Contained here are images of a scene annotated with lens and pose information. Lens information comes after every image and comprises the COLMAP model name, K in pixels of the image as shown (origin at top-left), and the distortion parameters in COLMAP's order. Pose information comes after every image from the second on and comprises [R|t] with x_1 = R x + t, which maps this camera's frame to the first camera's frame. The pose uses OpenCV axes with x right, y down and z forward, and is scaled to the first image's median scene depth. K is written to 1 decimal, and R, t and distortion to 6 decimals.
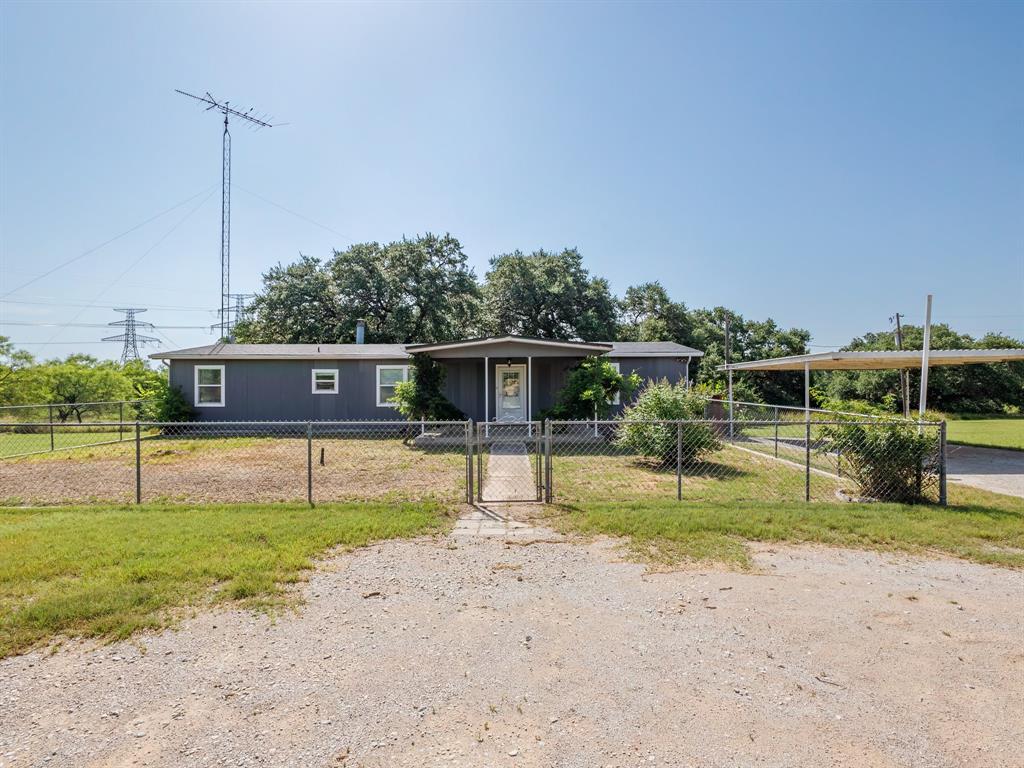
lens RADIAL K [[537.2, 0, 512.0], [0, 537.2, 384.0], [0, 0, 1]] dist [-0.000026, 0.000006]
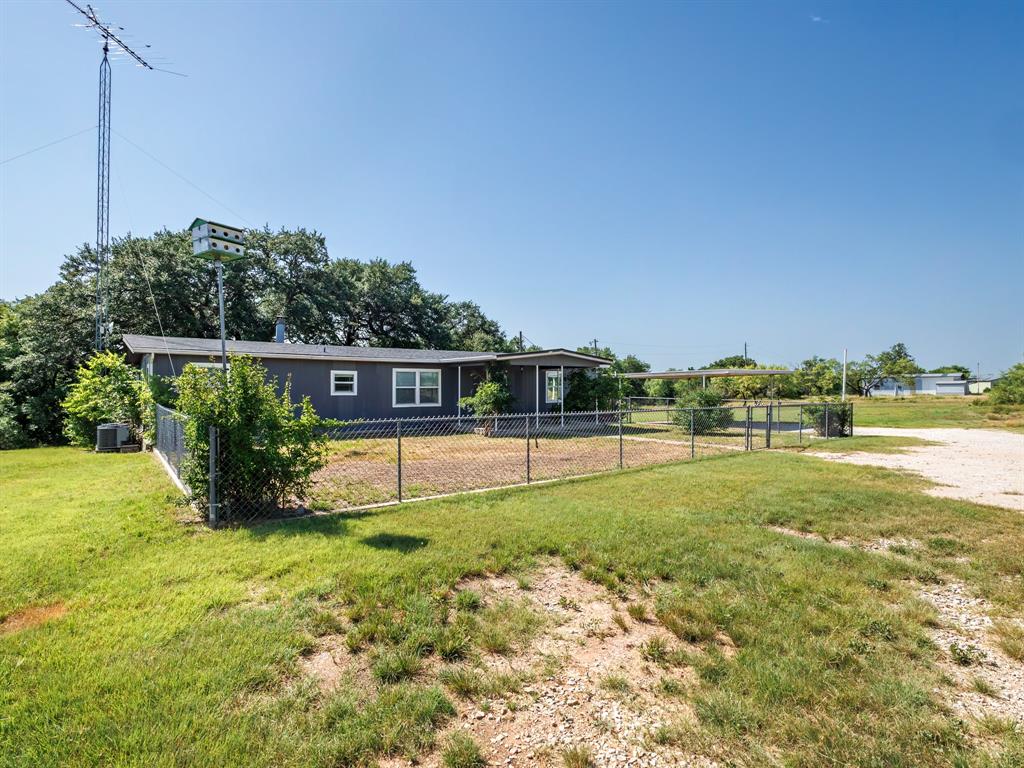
lens RADIAL K [[537.2, 0, 512.0], [0, 537.2, 384.0], [0, 0, 1]] dist [-0.000026, 0.000006]
pose [[0.779139, 0.002557, 0.626846, -0.726887], [0.000180, 0.999991, -0.004303, 0.000901], [-0.626851, 0.003465, 0.779131, 0.035828]]
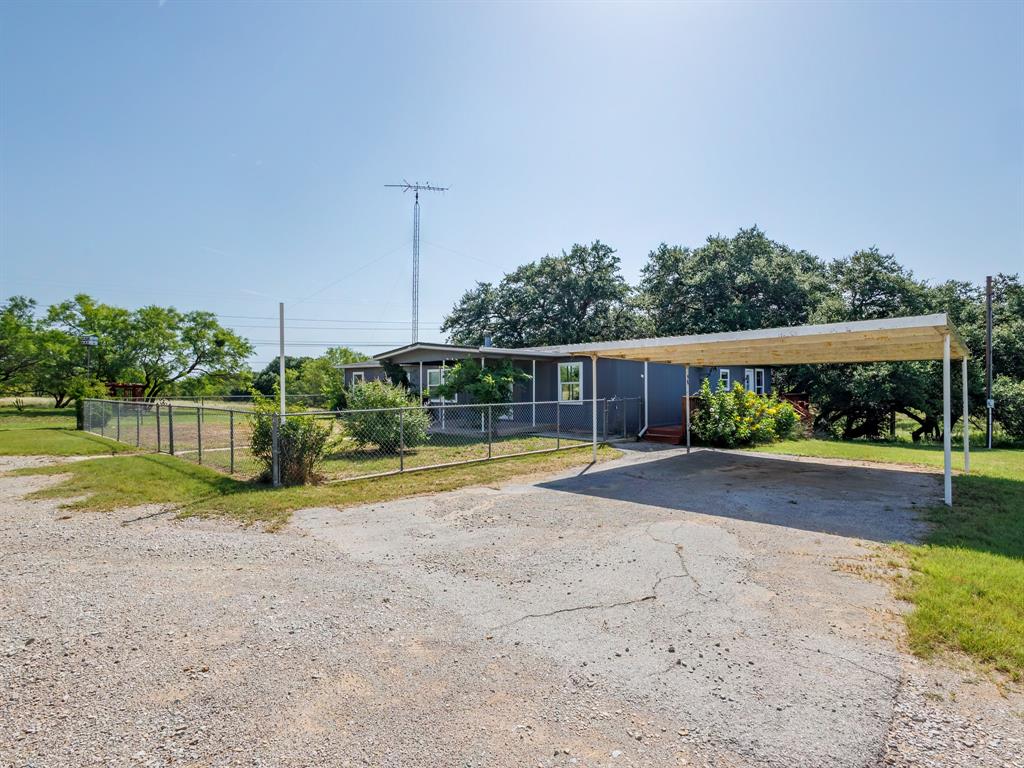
lens RADIAL K [[537.2, 0, 512.0], [0, 537.2, 384.0], [0, 0, 1]] dist [-0.000026, 0.000006]
pose [[0.743636, -0.000403, -0.668585, 0.769623], [0.001036, 0.999999, 0.000550, 0.004178], [0.668584, -0.001102, 0.743636, 0.156358]]
